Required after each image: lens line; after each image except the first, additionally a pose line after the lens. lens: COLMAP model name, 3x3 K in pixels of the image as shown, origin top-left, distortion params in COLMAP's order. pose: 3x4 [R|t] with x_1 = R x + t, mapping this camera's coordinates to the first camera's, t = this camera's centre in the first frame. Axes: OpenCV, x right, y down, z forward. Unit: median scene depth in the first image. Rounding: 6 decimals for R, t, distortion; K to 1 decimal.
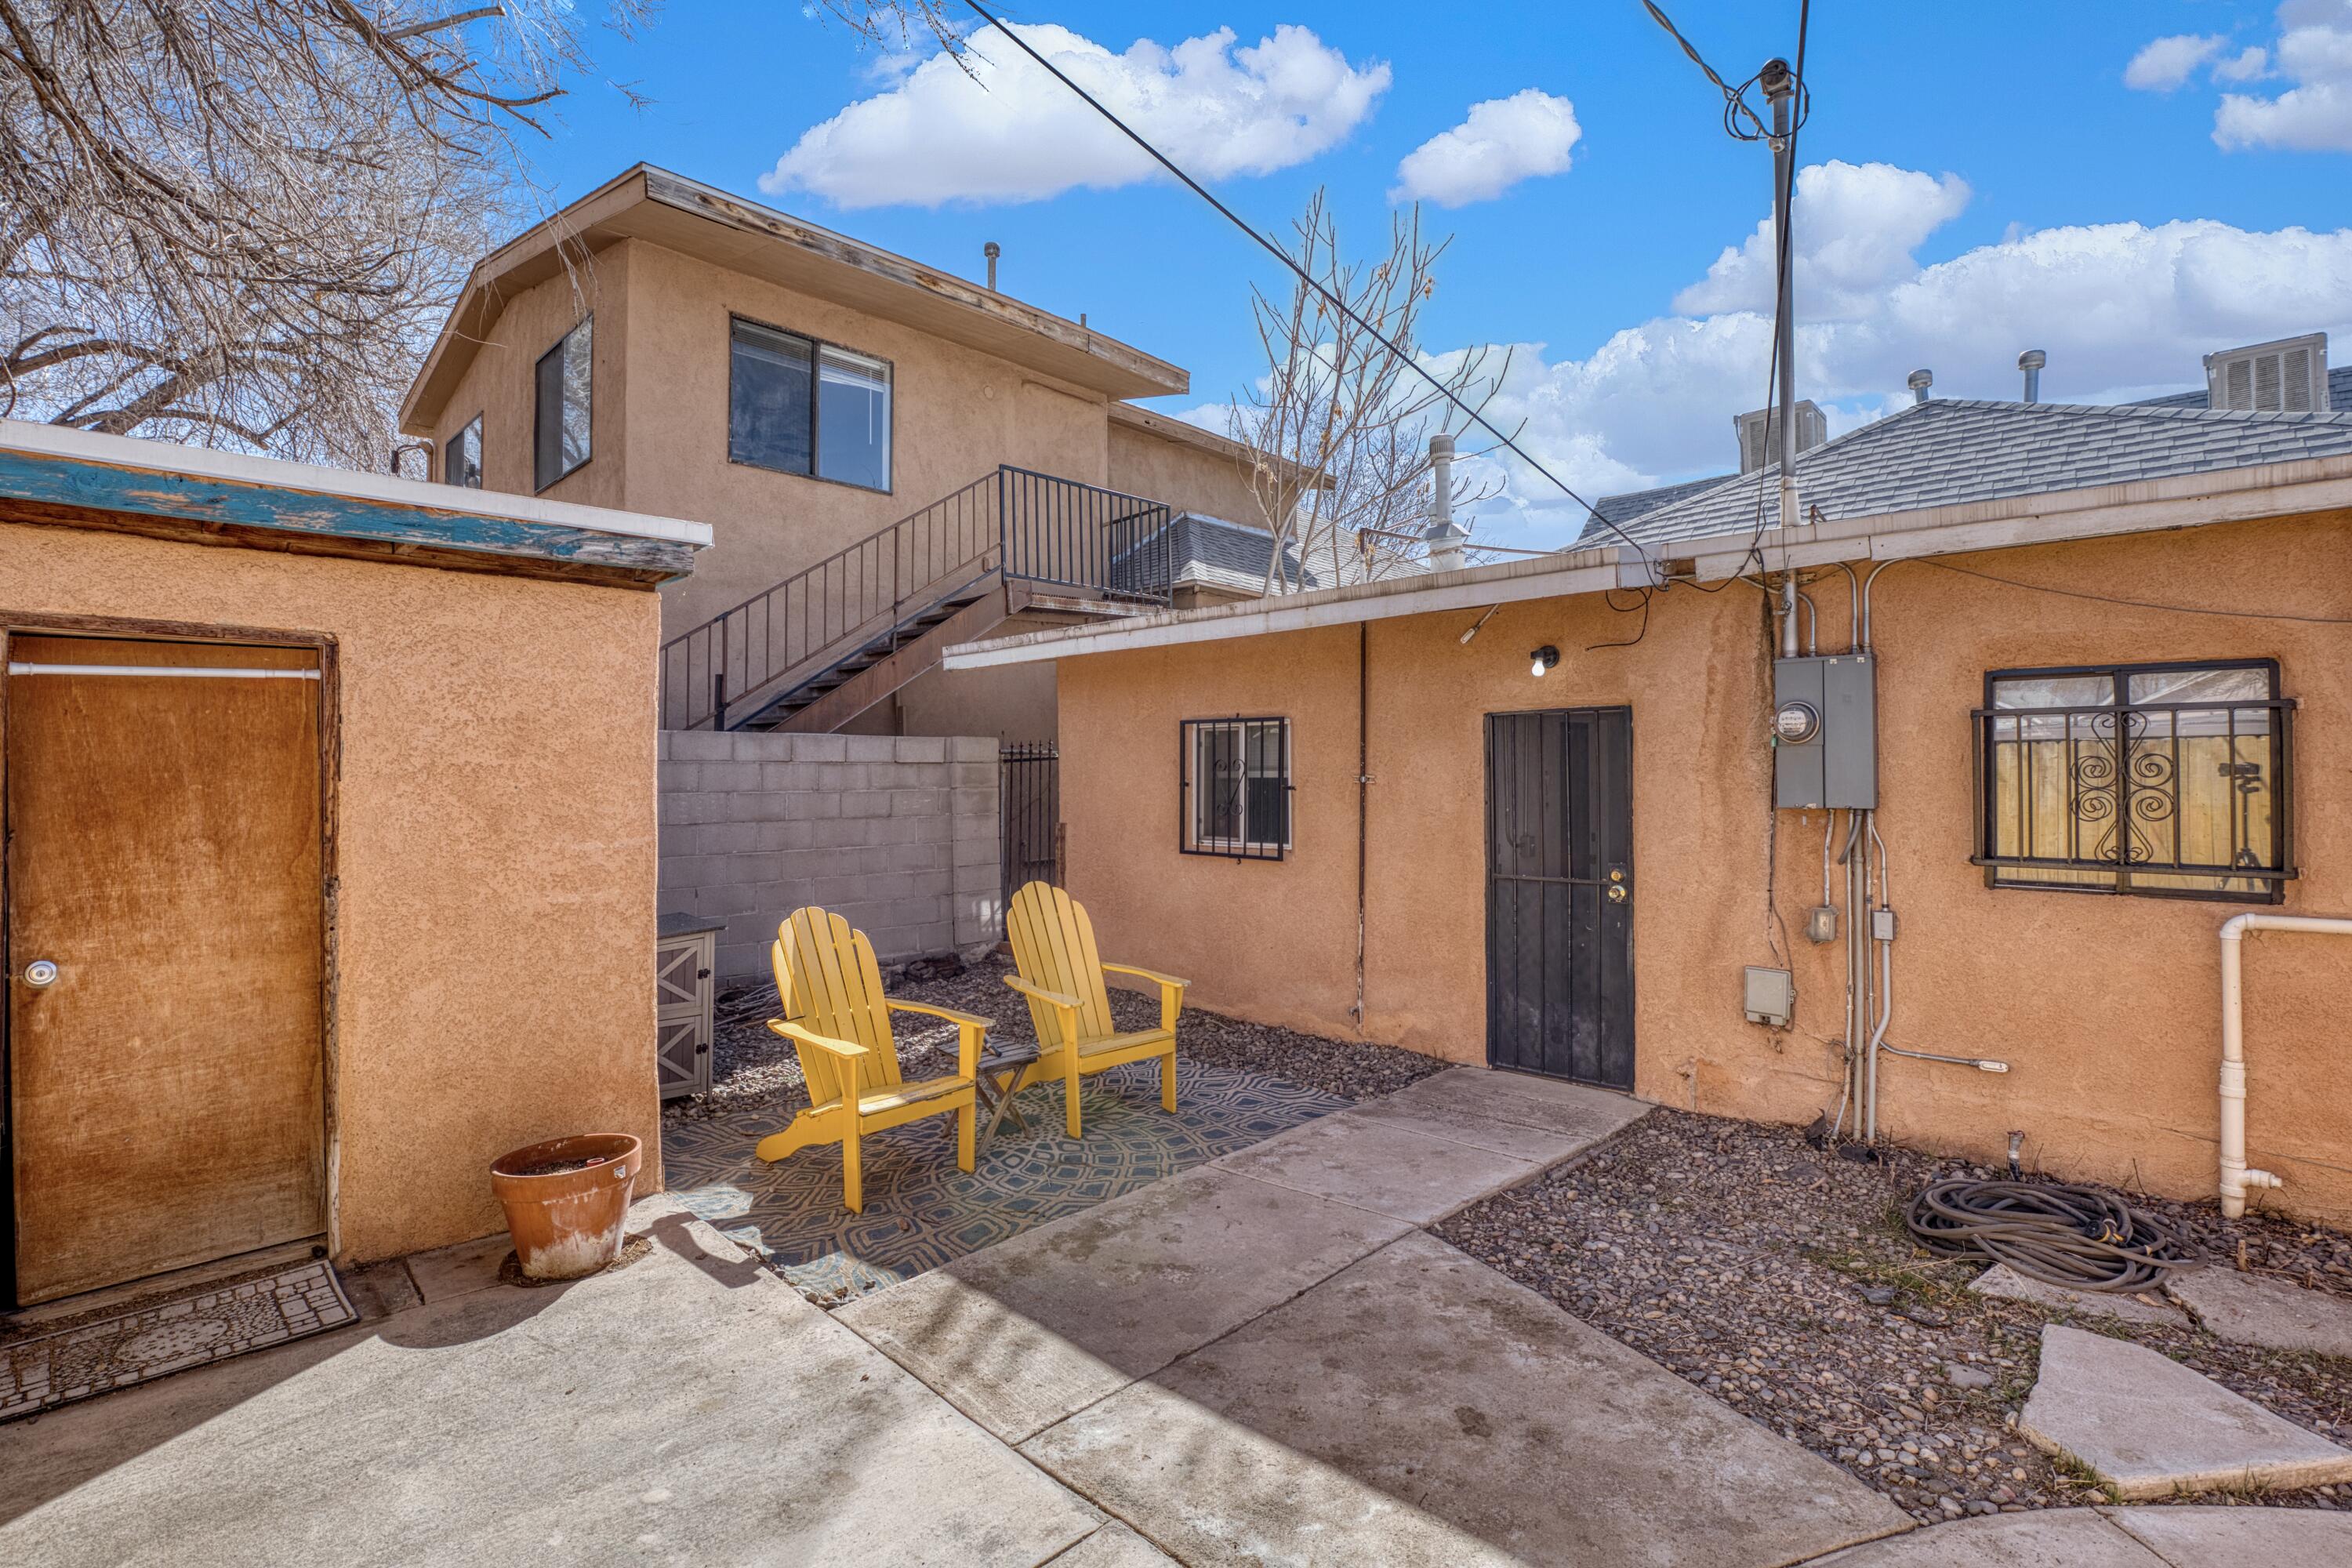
lens RADIAL K [[1097.7, 0, 1164.8], [0, 1097.7, 782.0], [0, 0, 1]] dist [-0.032334, 0.003149]
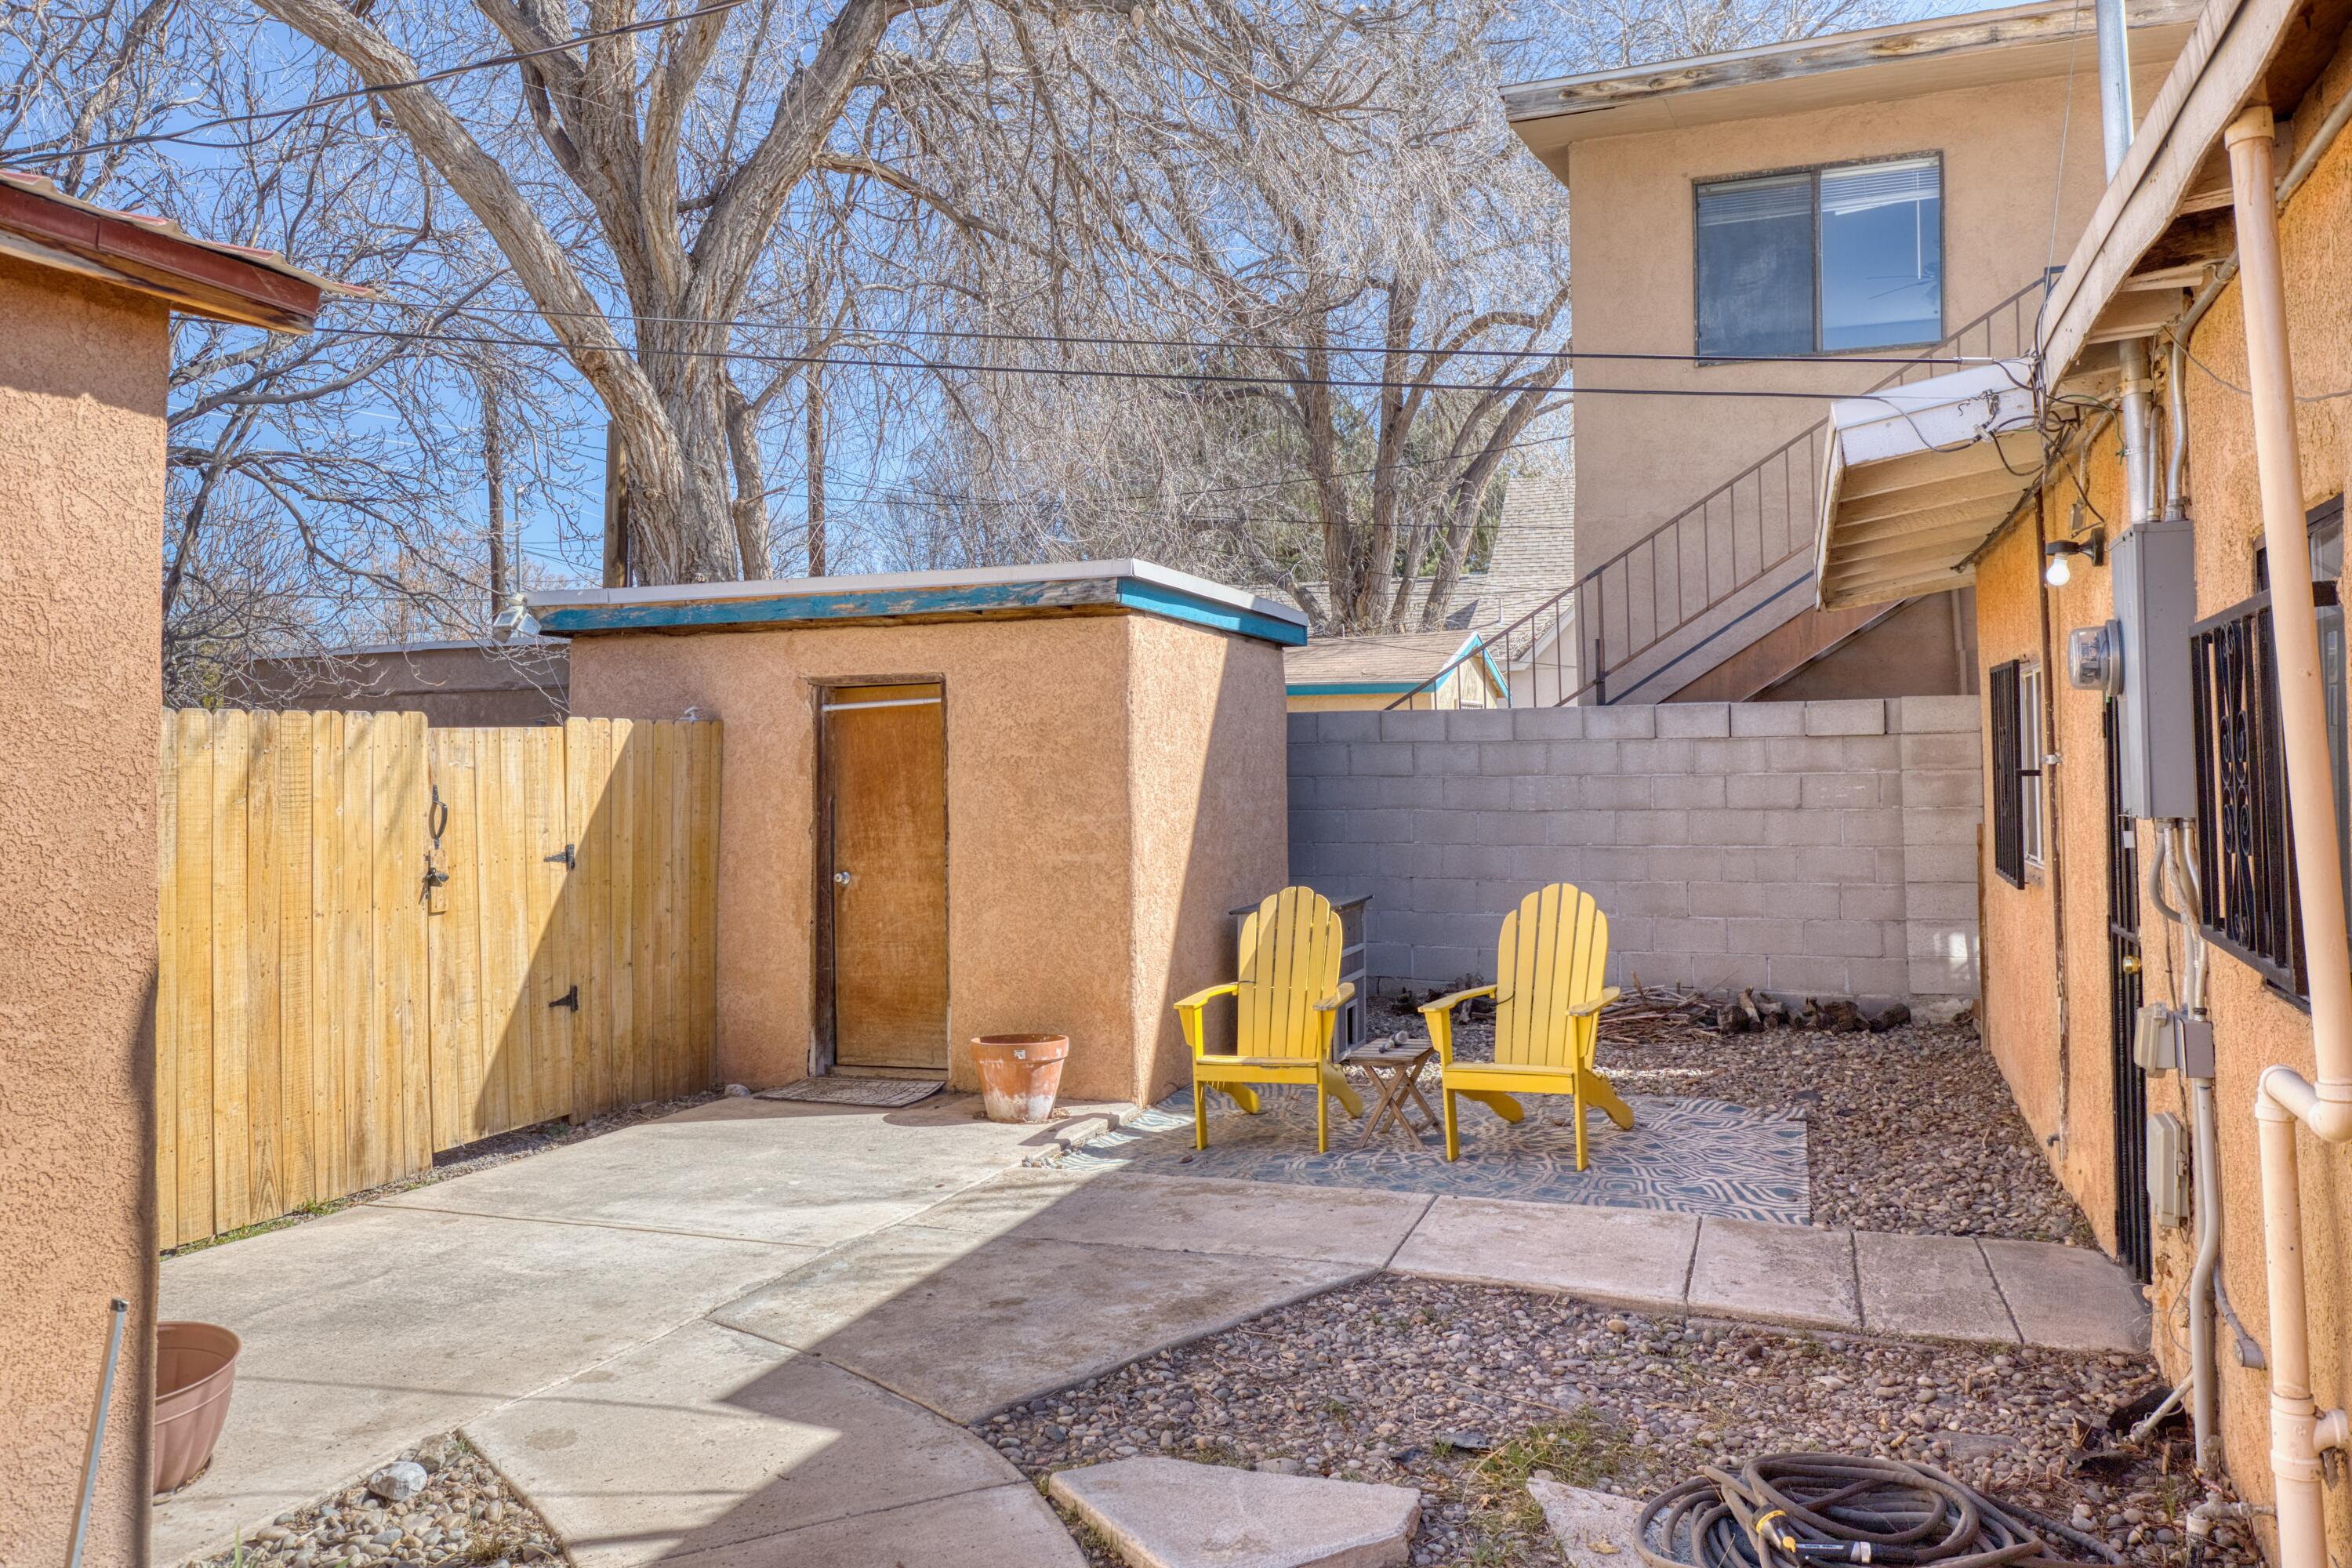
lens RADIAL K [[1761.5, 0, 1177.8], [0, 1761.5, 778.6], [0, 0, 1]] dist [0.015701, 0.004711]
pose [[0.401903, 0.006632, -0.915658, 1.449141], [0.007604, 0.999915, 0.010580, -0.010158], [0.915651, -0.011215, 0.401819, 0.259040]]
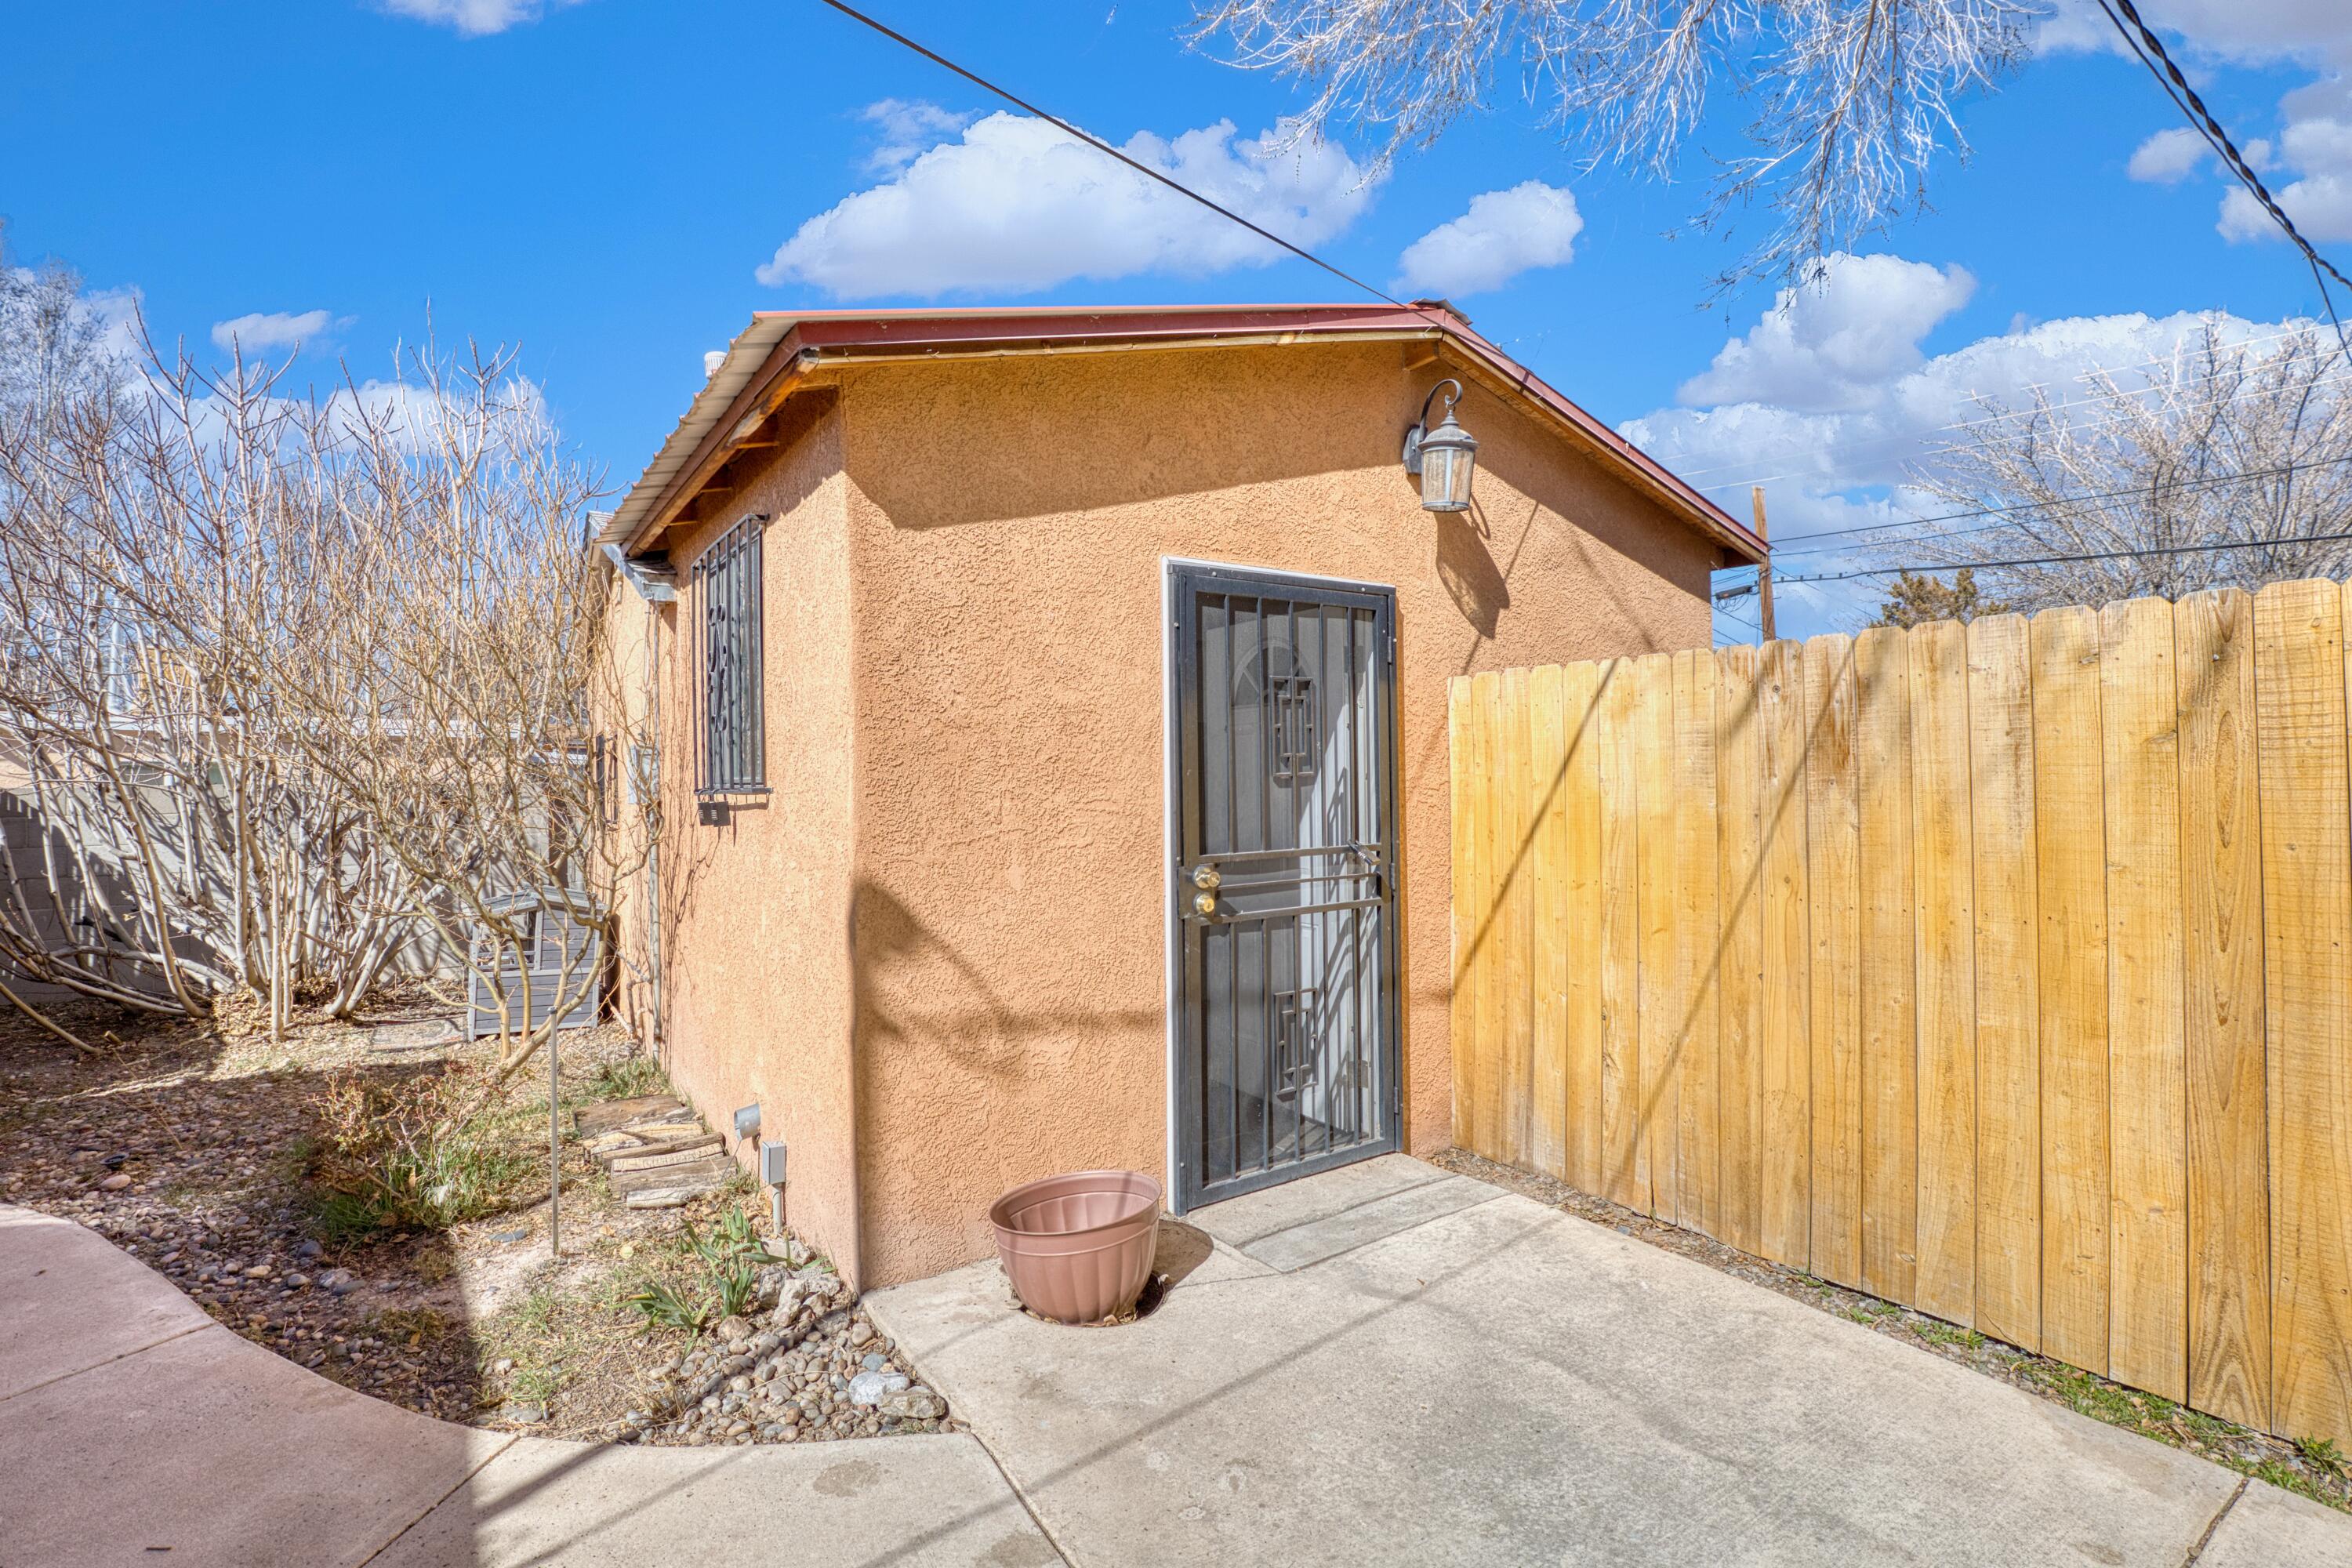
lens RADIAL K [[1097.7, 0, 1191.5], [0, 1097.7, 776.9], [0, 0, 1]] dist [-0.032334, 0.003149]
pose [[-0.985370, 0.015997, 0.169679, 0.042932], [0.016406, 0.999865, 0.001010, 0.034137], [-0.169640, 0.003779, -0.985499, 0.859044]]
